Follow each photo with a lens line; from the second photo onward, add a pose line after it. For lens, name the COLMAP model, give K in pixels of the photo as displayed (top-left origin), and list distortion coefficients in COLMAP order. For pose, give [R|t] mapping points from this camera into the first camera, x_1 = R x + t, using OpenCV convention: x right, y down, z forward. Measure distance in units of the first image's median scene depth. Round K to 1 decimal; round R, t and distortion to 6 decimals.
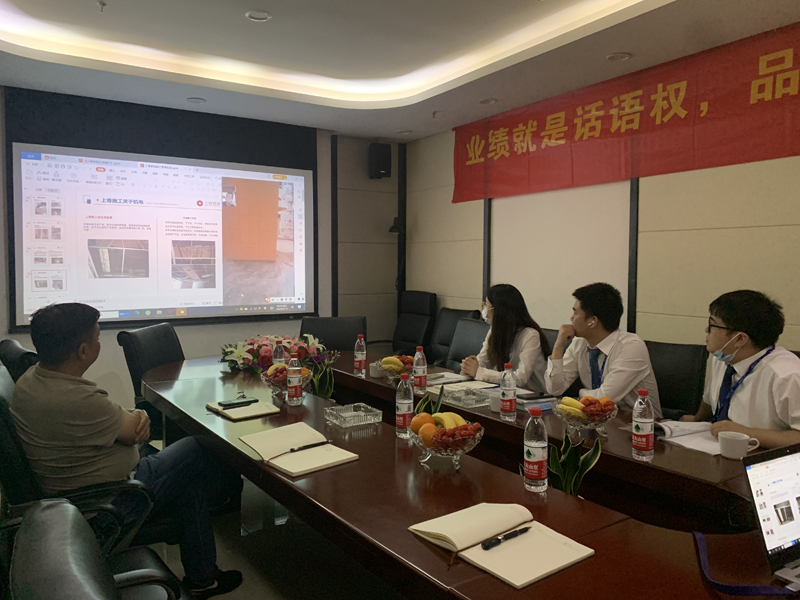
lens RADIAL K [[592.7, 0, 396.4], [0, 592.7, 289.2], [0, 0, 1]] dist [0.004271, -0.003708]
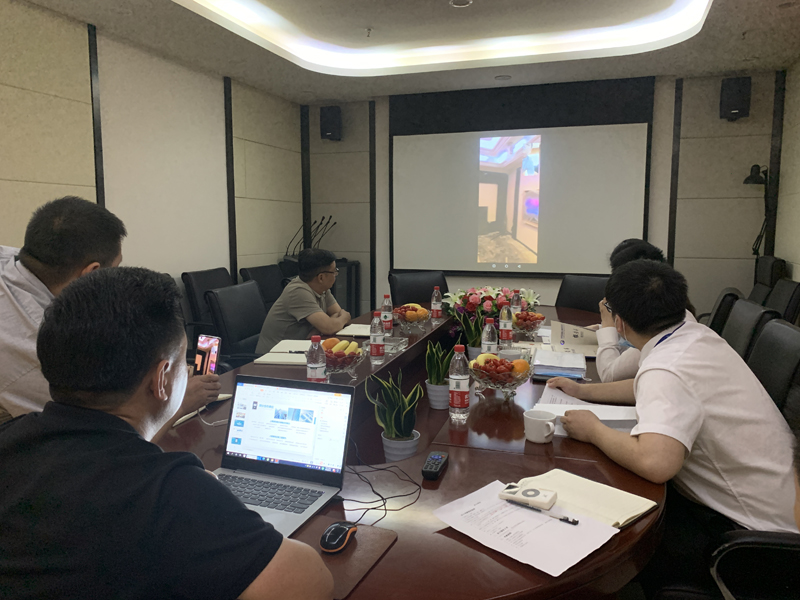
lens RADIAL K [[592.7, 0, 396.4], [0, 592.7, 289.2], [0, 0, 1]] dist [0.004271, -0.003708]
pose [[0.610358, 0.086756, -0.787360, 0.576242], [-0.032866, 0.995902, 0.084257, -0.006718], [0.791443, -0.025550, 0.610708, 0.165390]]
